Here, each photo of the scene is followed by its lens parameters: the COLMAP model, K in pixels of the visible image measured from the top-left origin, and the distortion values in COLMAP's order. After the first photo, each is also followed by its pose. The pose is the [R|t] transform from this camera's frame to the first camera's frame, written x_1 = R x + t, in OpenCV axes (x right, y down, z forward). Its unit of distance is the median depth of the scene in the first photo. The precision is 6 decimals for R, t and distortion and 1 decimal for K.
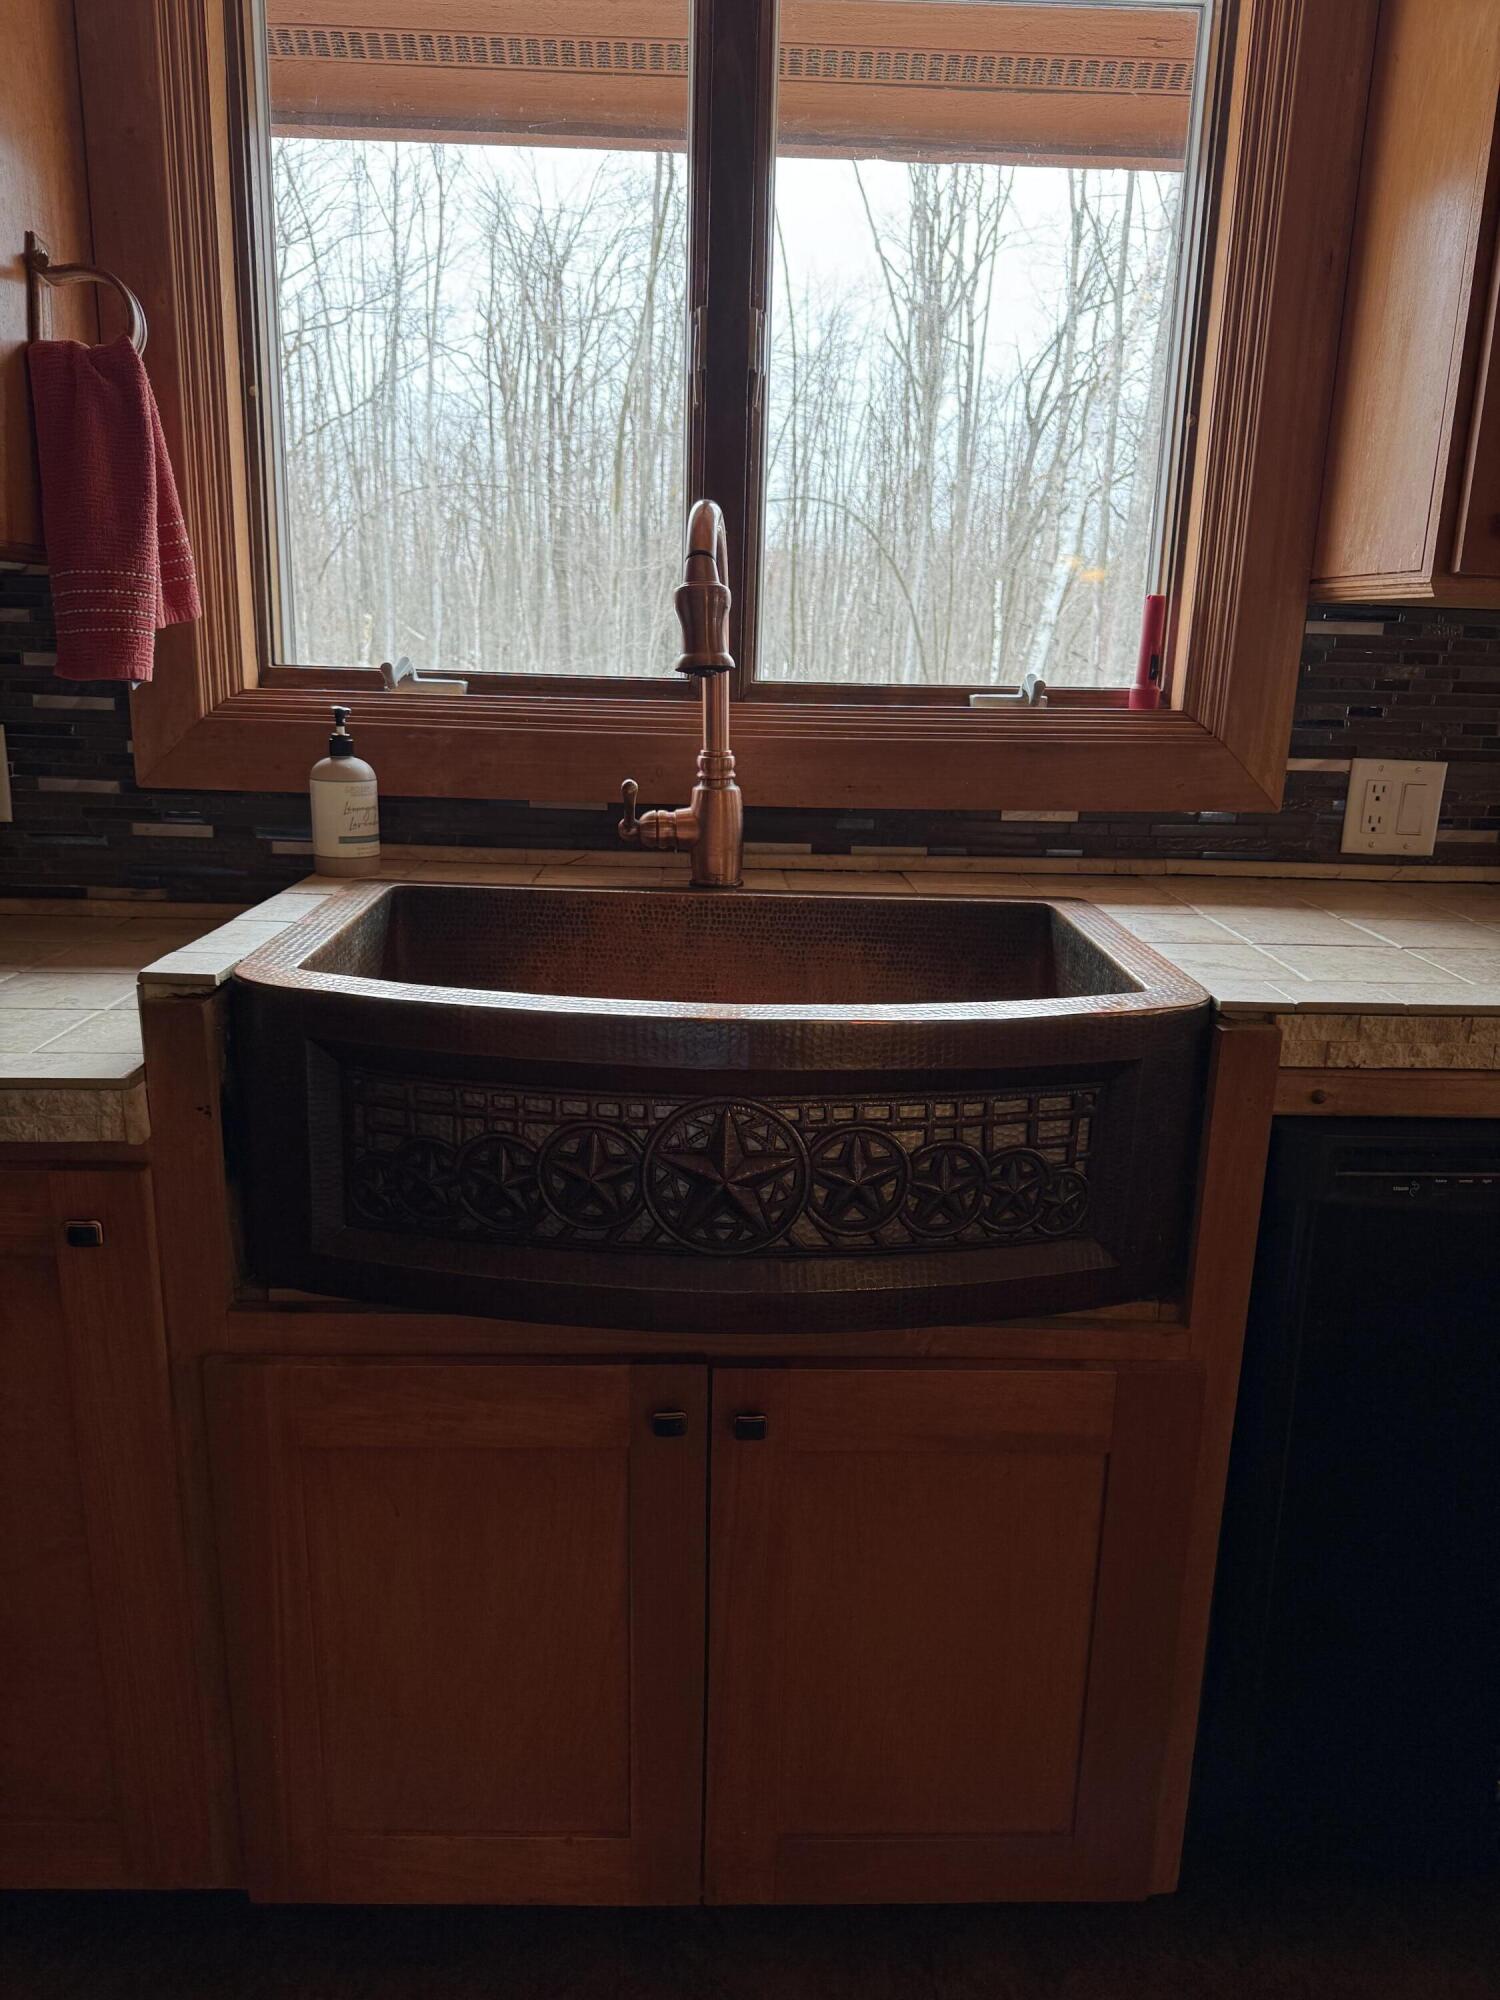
lens RADIAL K [[1394.2, 0, 750.0], [0, 1394.2, 1000.0], [0, 0, 1]] dist [0.115058, -0.144650]
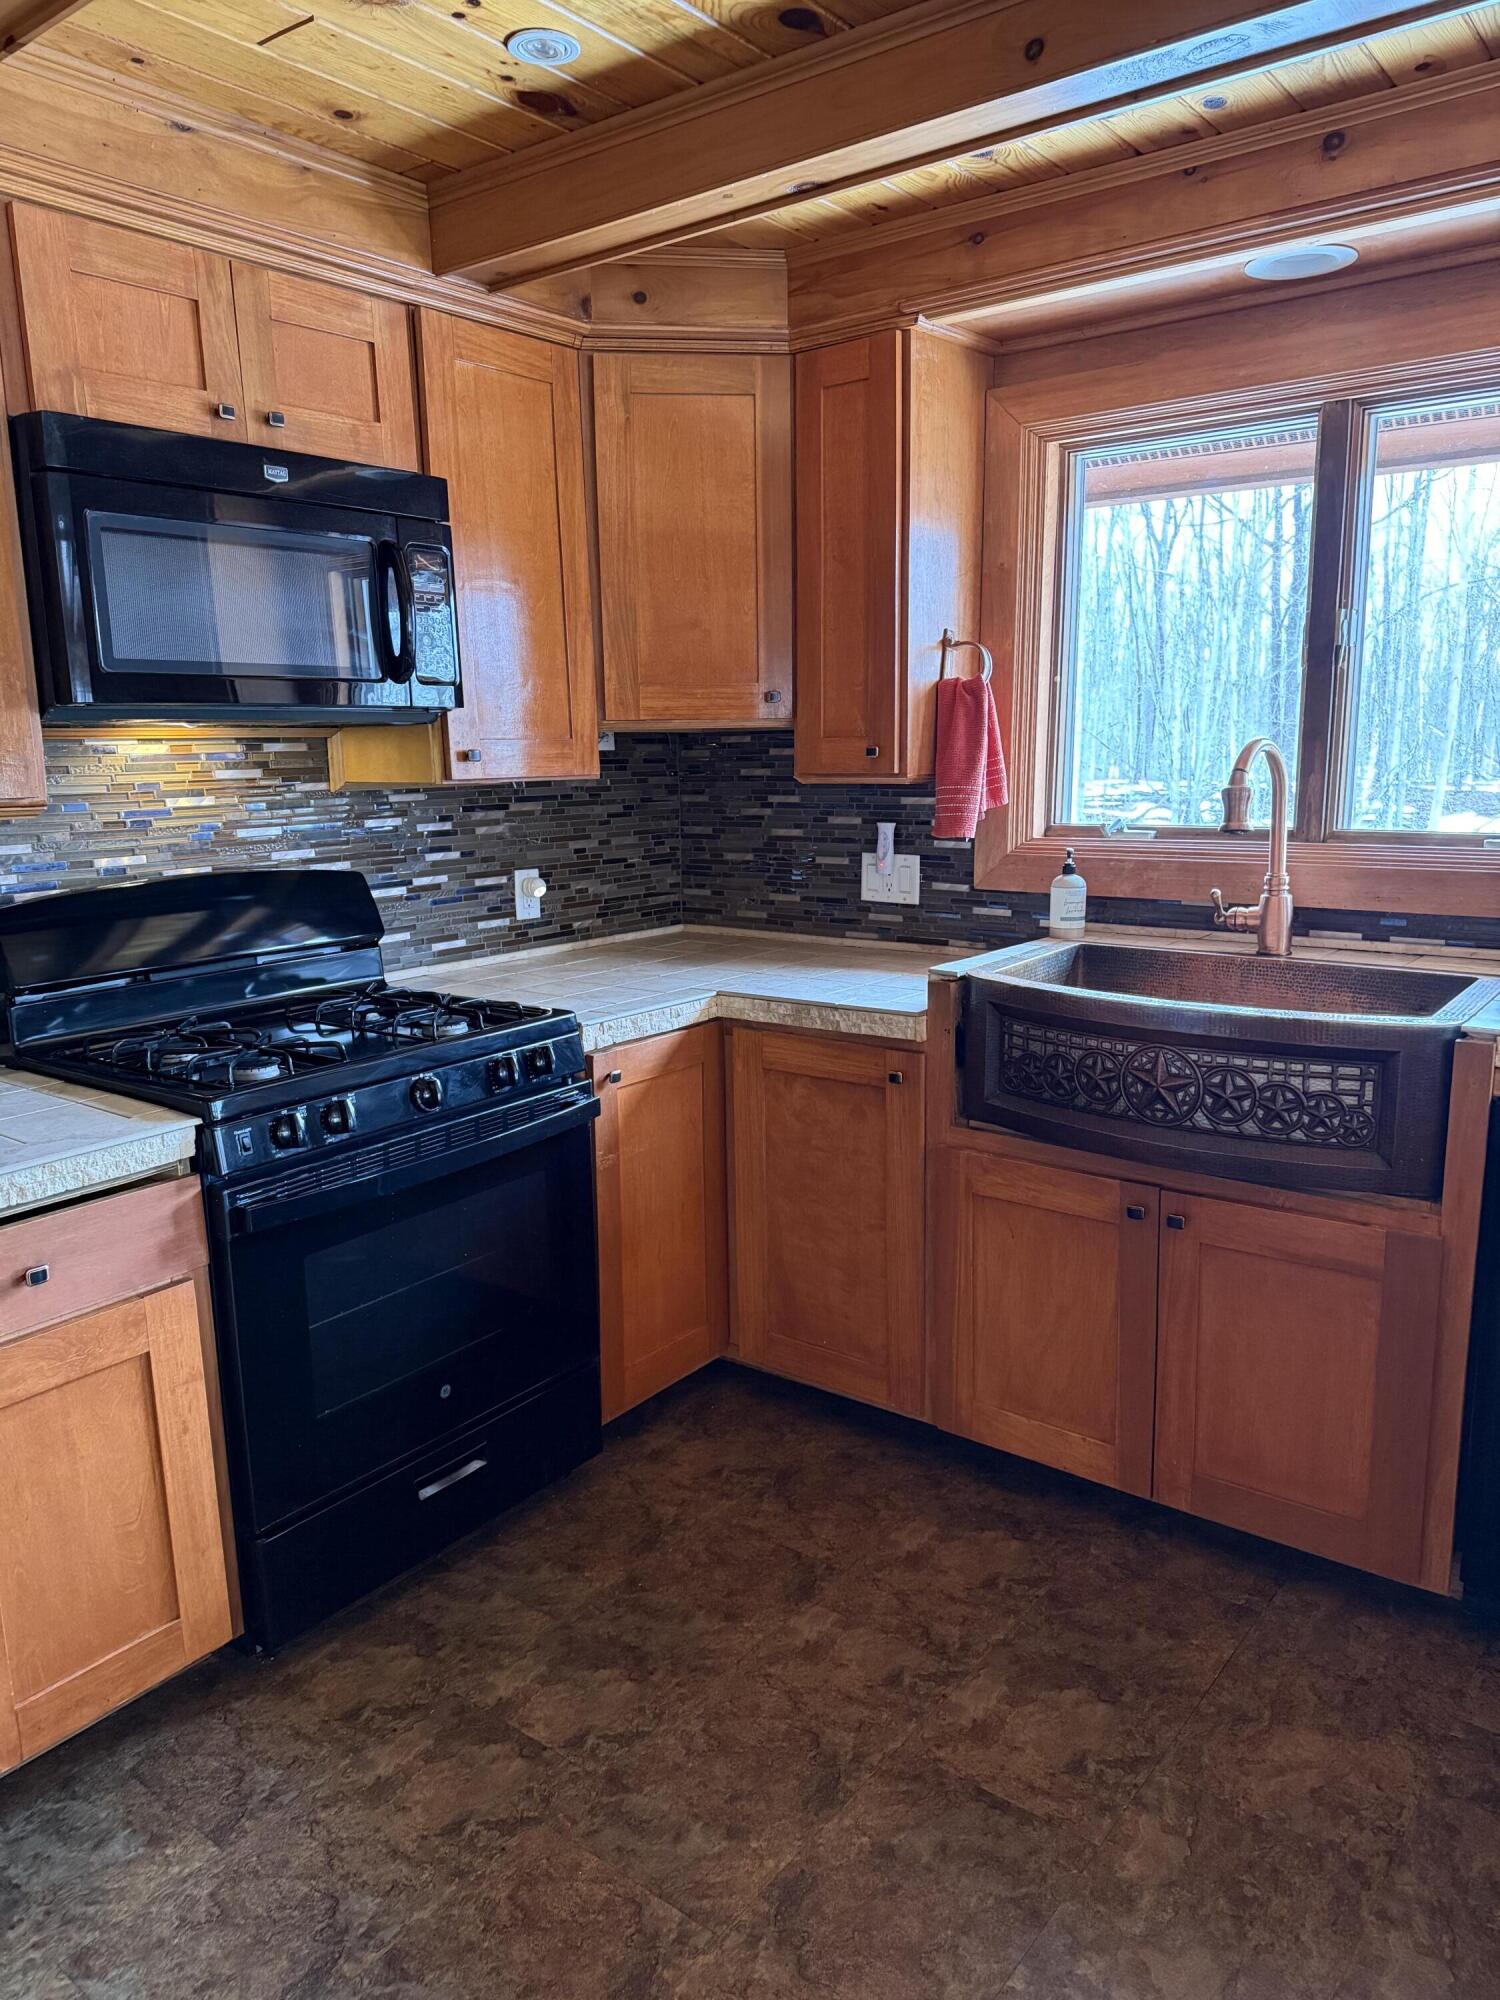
lens RADIAL K [[1399.4, 0, 738.5], [0, 1399.4, 998.5], [0, 0, 1]] dist [0.080109, -0.134258]
pose [[0.773599, 0.076496, -0.629041, 0.725494], [-0.121170, 0.992227, -0.028355, 0.124053], [0.621982, 0.098156, 0.776855, -0.904916]]
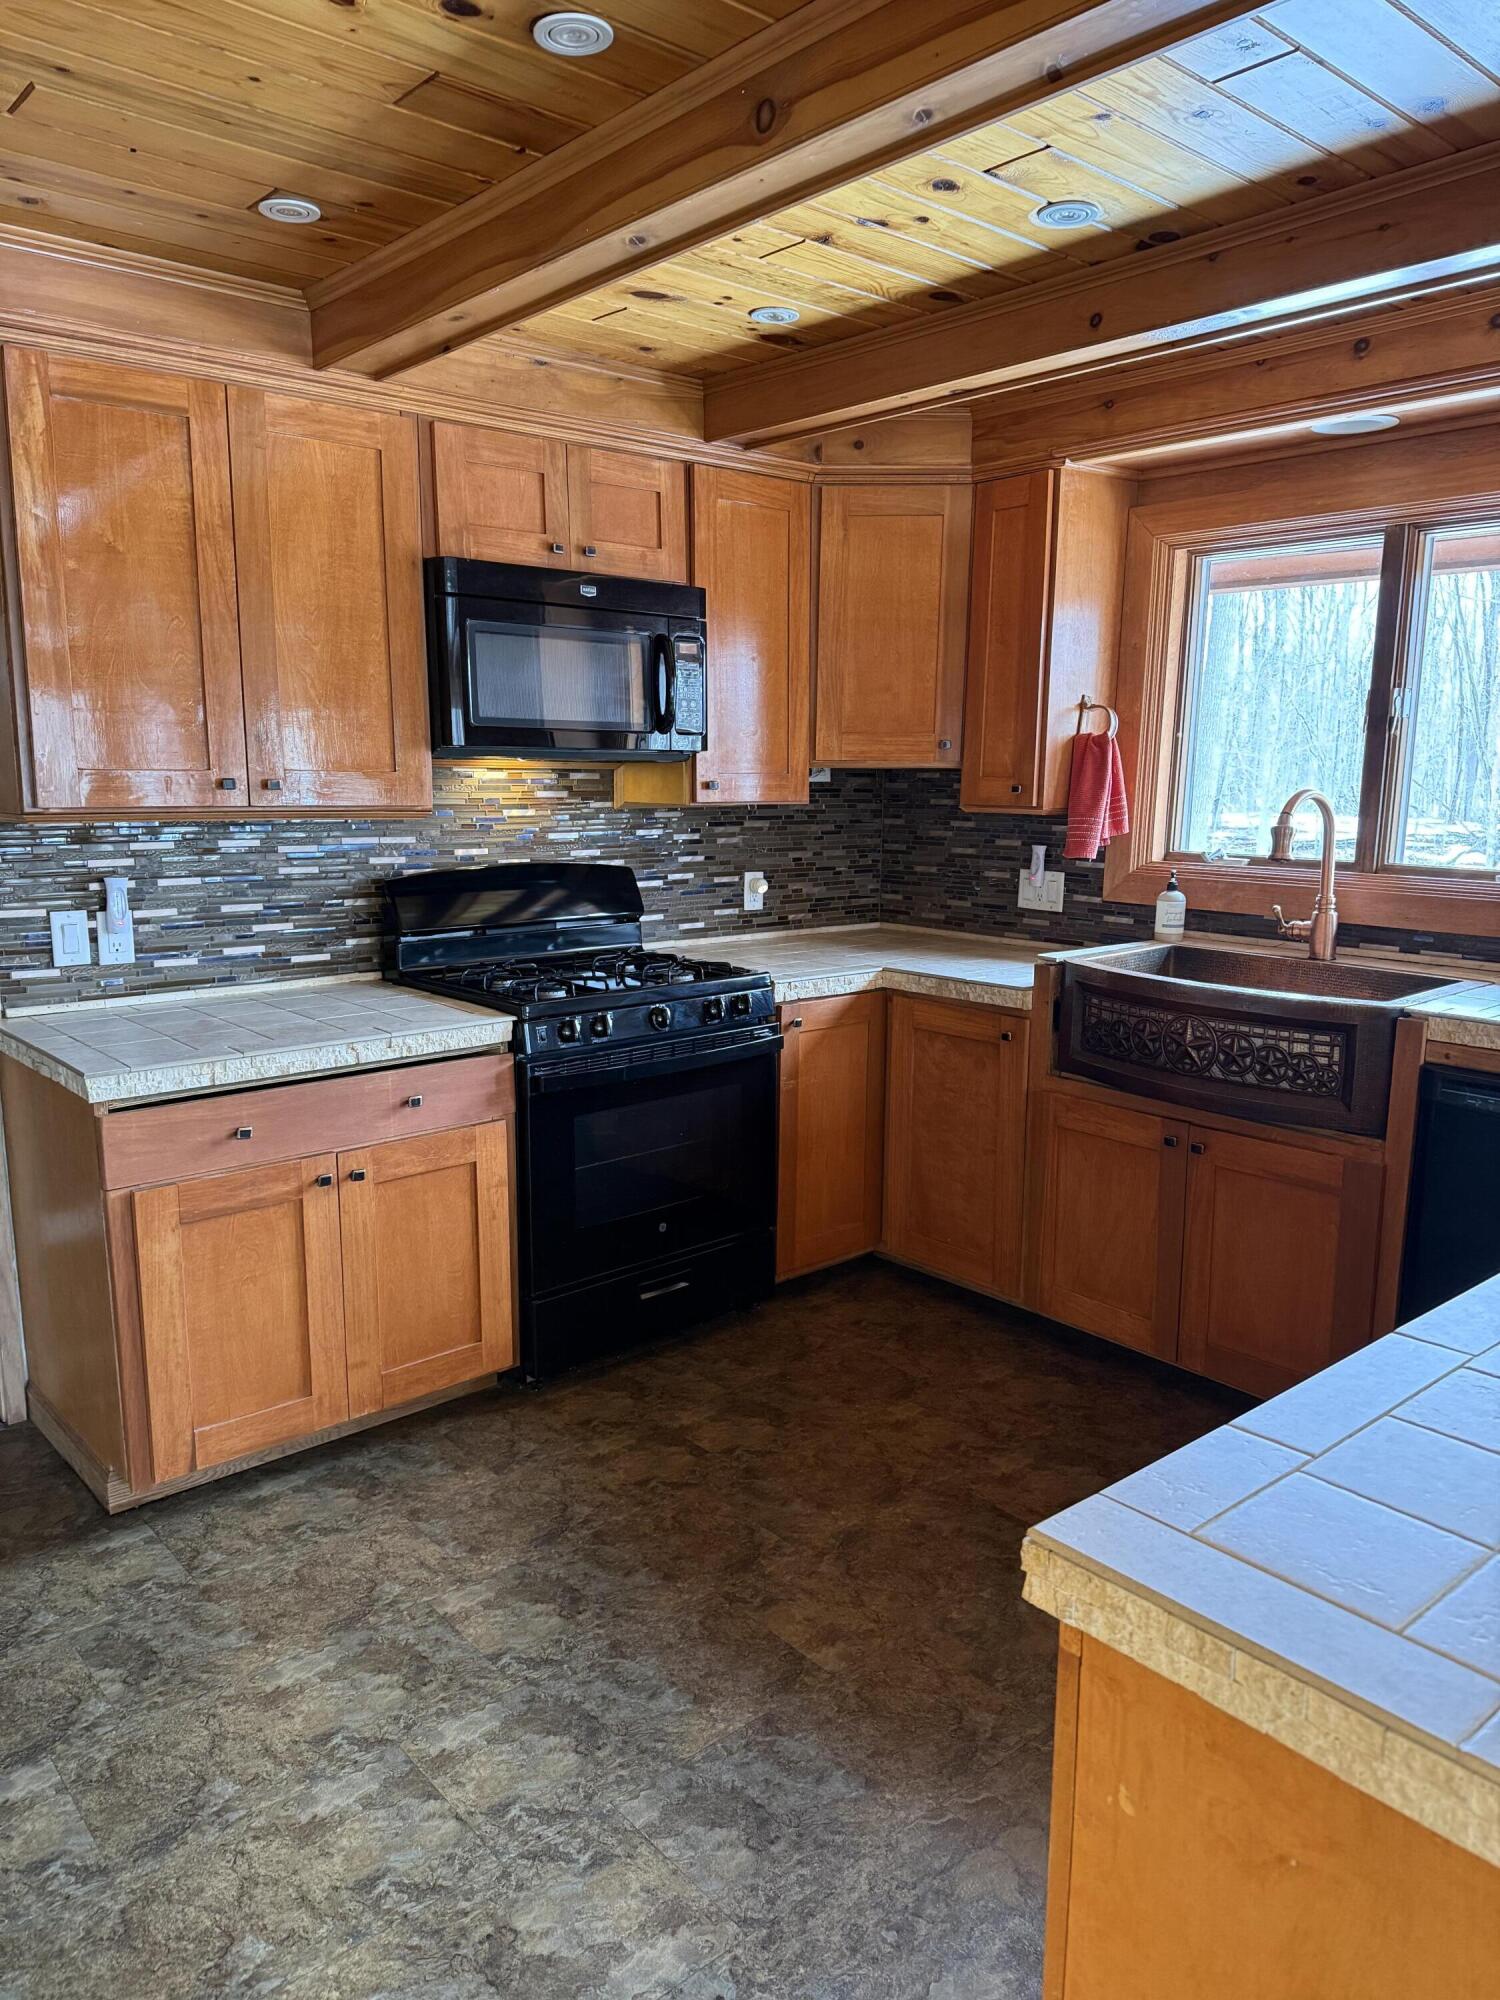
lens RADIAL K [[1421.1, 0, 741.4], [0, 1421.1, 1002.8], [0, 0, 1]] dist [0.115559, -0.133546]
pose [[0.633947, 0.110147, -0.765493, 1.450027], [-0.185391, 0.982590, -0.012148, 0.224060], [0.750827, 0.149617, 0.643330, -1.361889]]
